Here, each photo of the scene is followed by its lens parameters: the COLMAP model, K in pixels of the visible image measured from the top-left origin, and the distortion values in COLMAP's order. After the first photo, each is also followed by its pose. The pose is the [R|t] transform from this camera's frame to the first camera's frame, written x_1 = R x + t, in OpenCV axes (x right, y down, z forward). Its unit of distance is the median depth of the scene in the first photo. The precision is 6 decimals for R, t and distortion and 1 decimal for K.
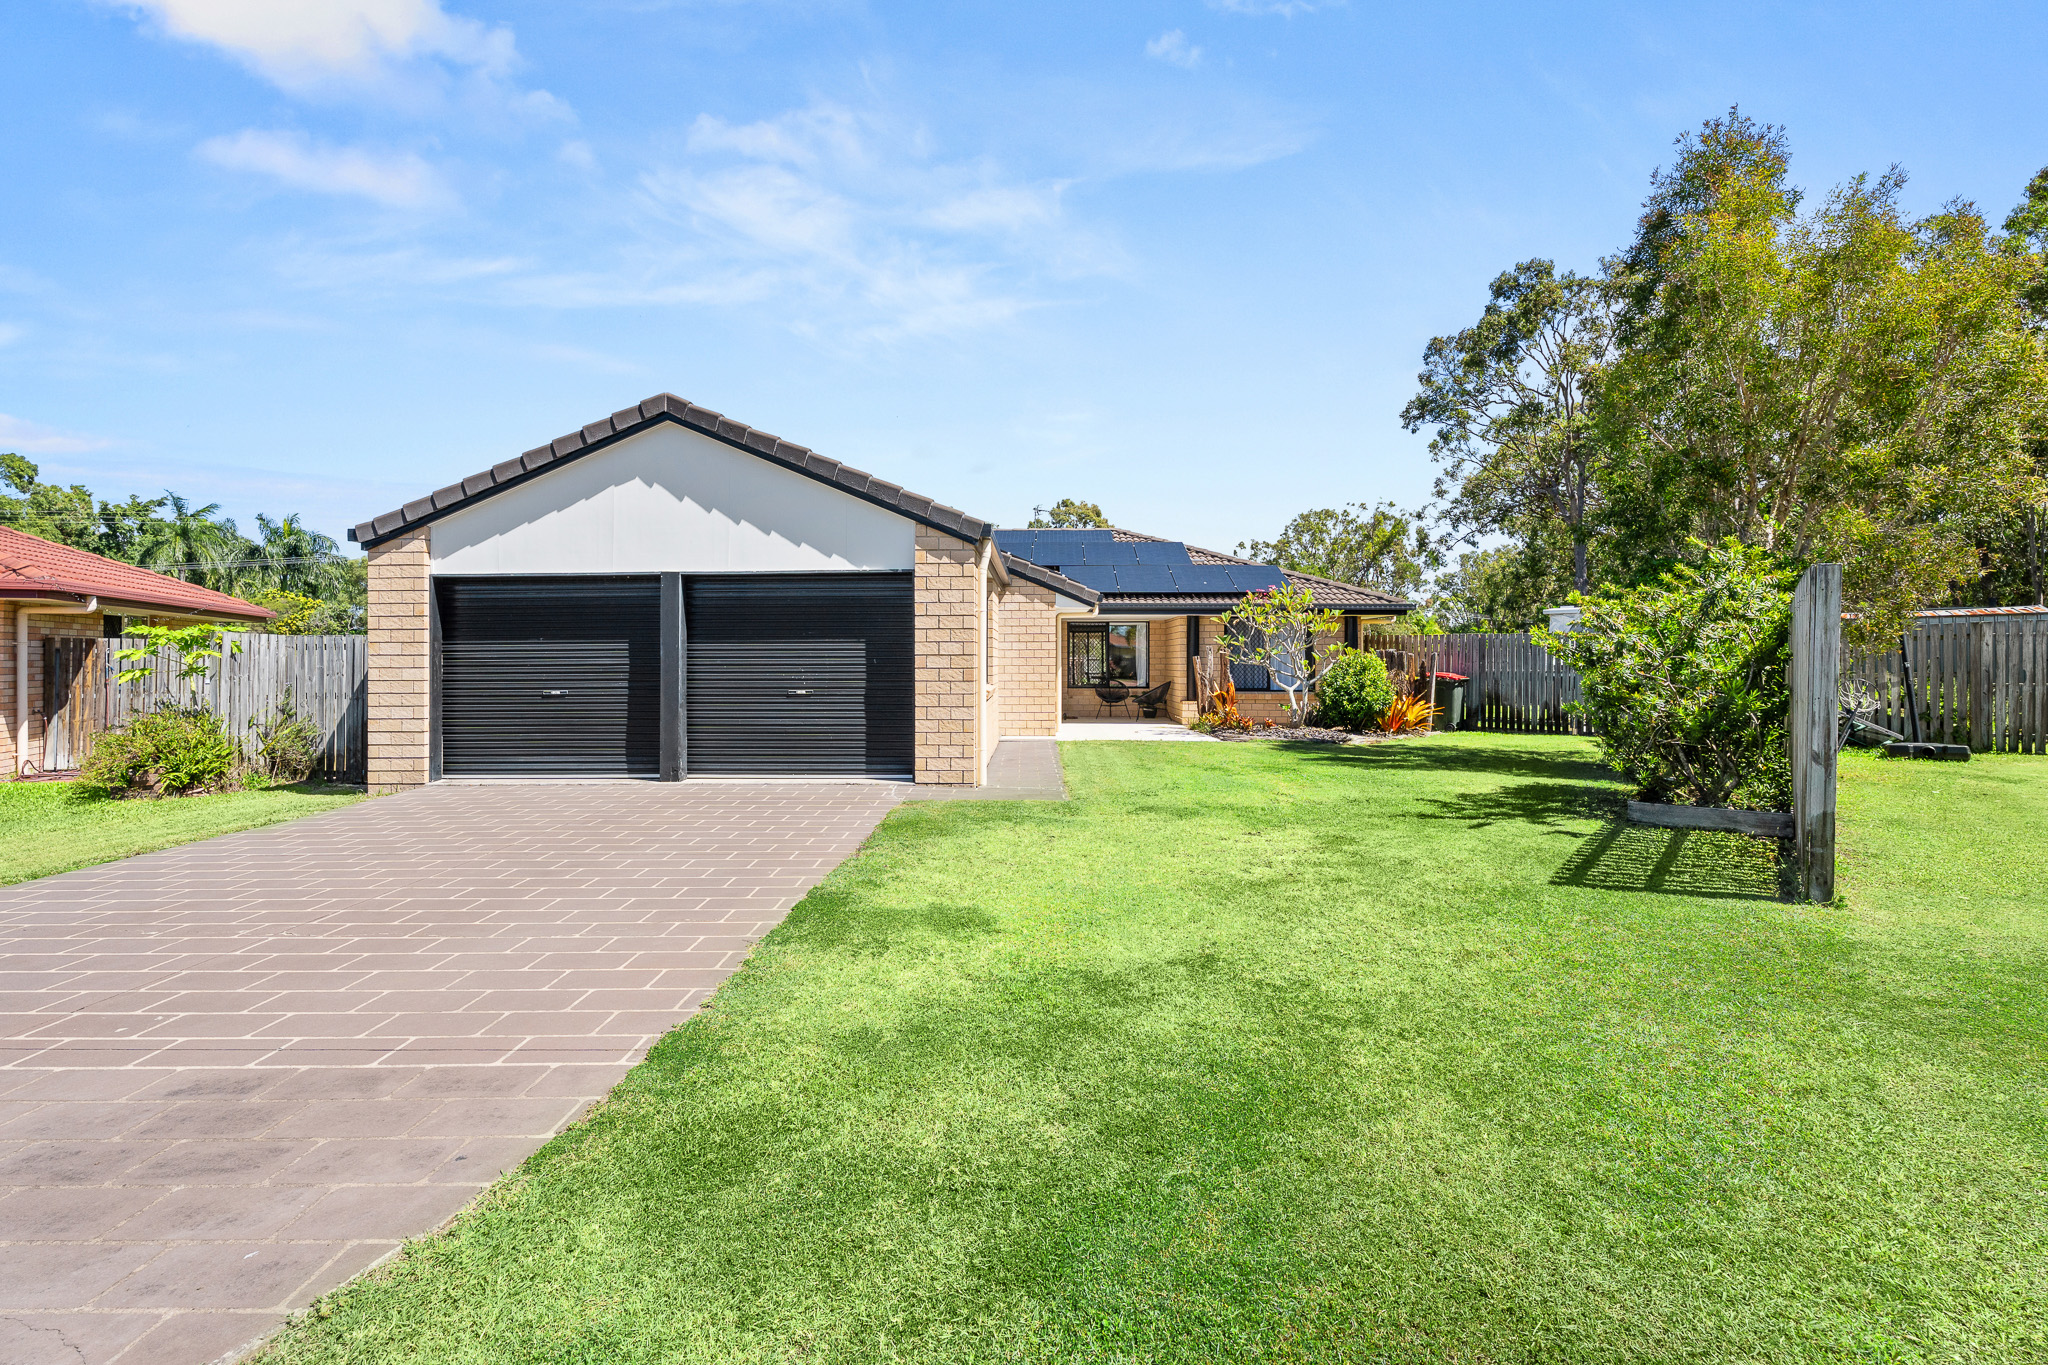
lens RADIAL K [[919.2, 0, 1030.5], [0, 919.2, 672.9], [0, 0, 1]] dist [0.010810, -0.002357]
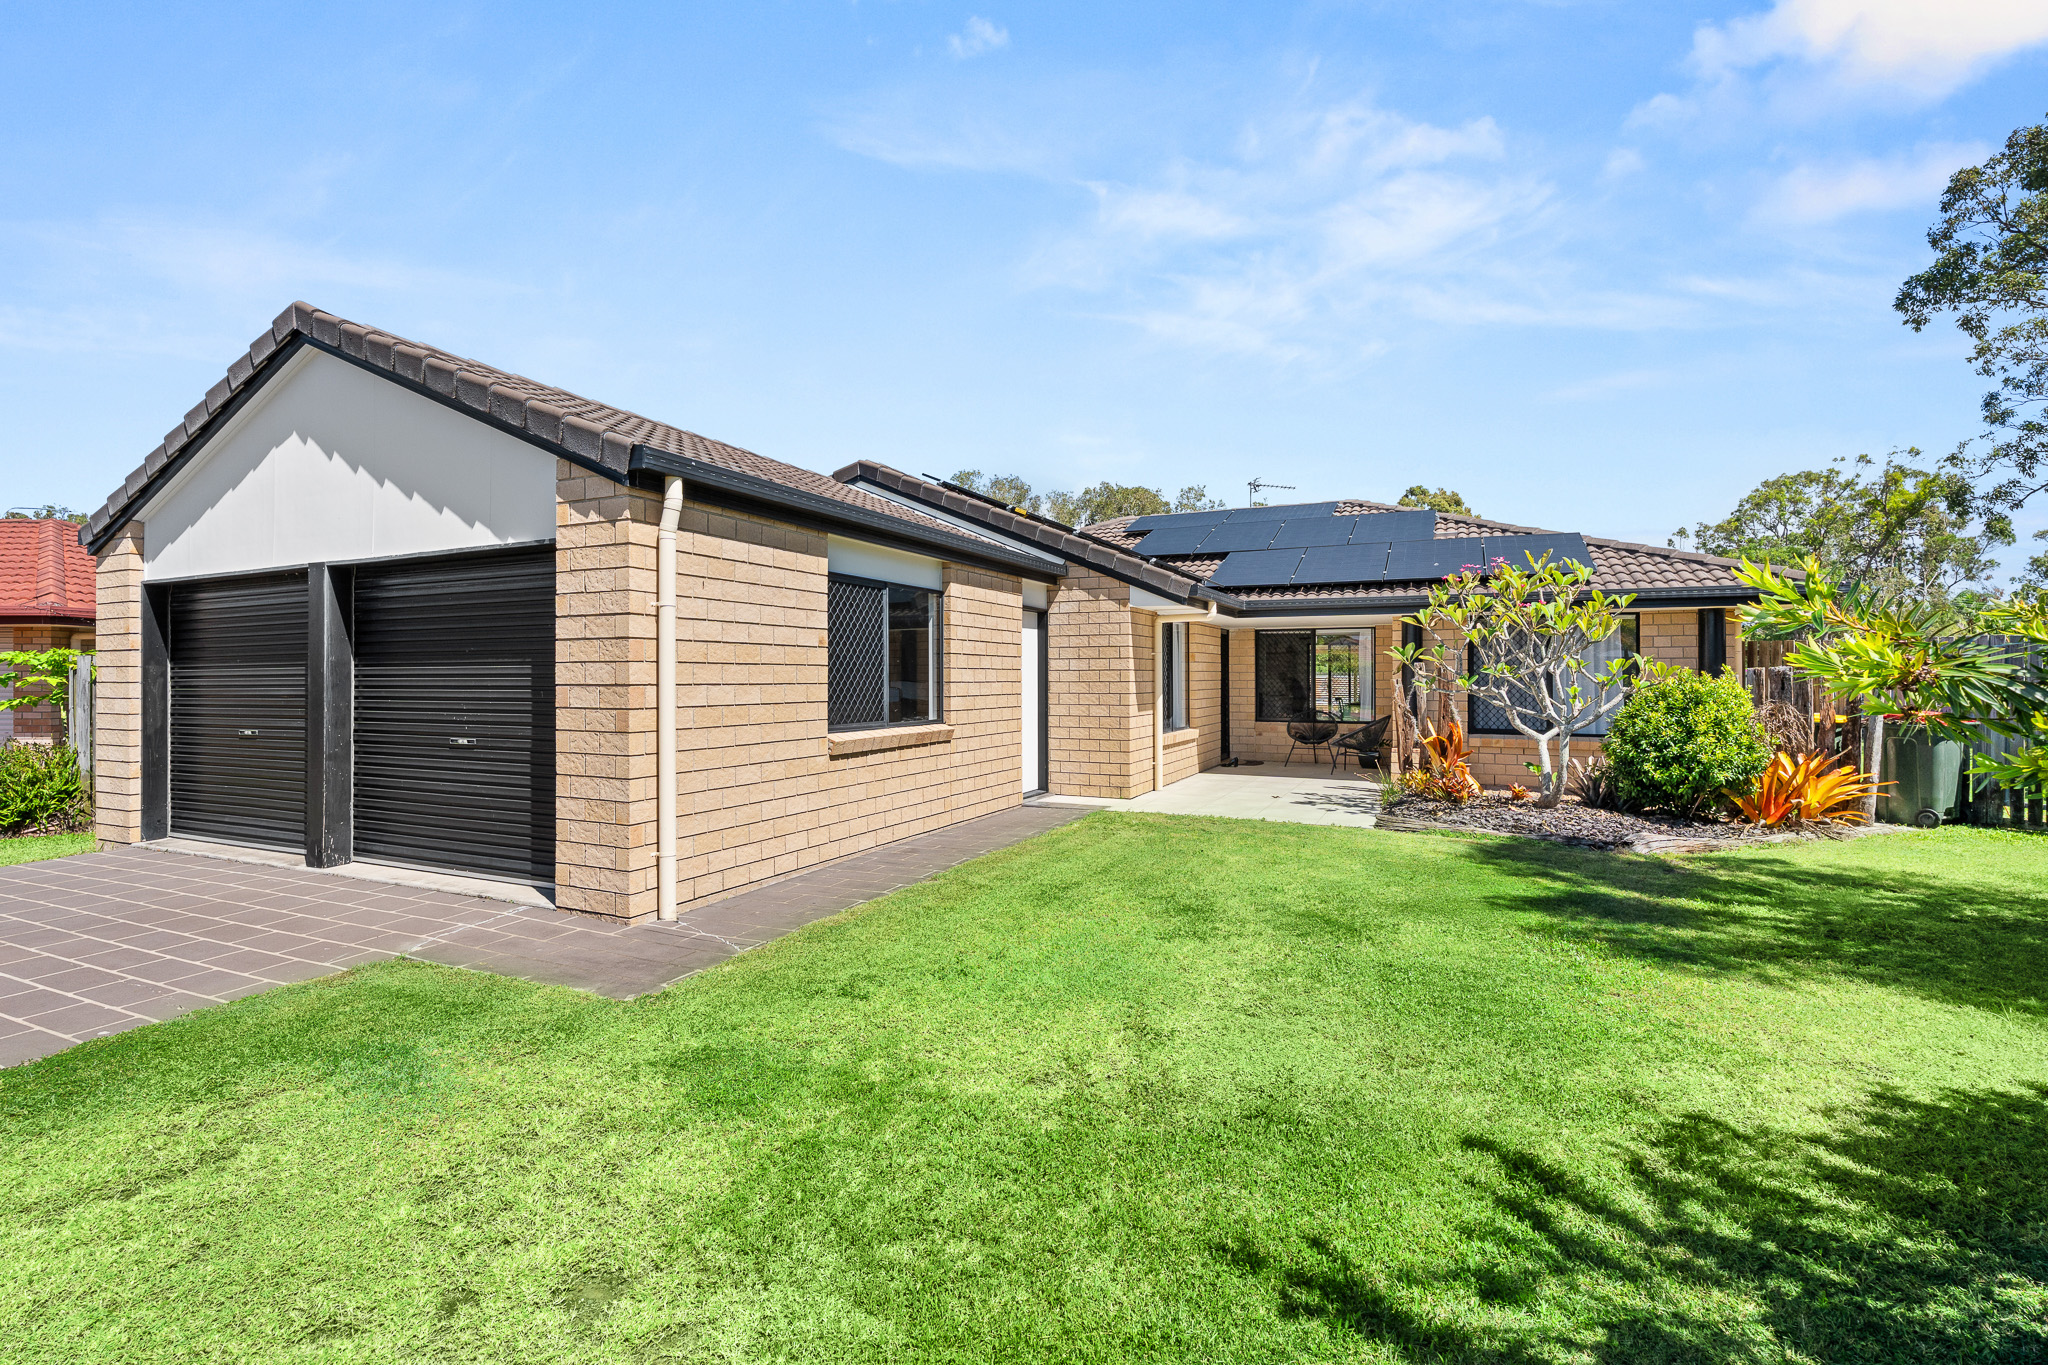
lens RADIAL K [[919.2, 0, 1020.3], [0, 919.2, 677.2], [0, 0, 1]] dist [0.010810, -0.002357]
pose [[0.913343, 0.000982, -0.407189, 0.227210], [-0.006337, 0.999910, -0.011801, -0.011720], [0.407141, 0.013359, 0.913268, 0.355137]]
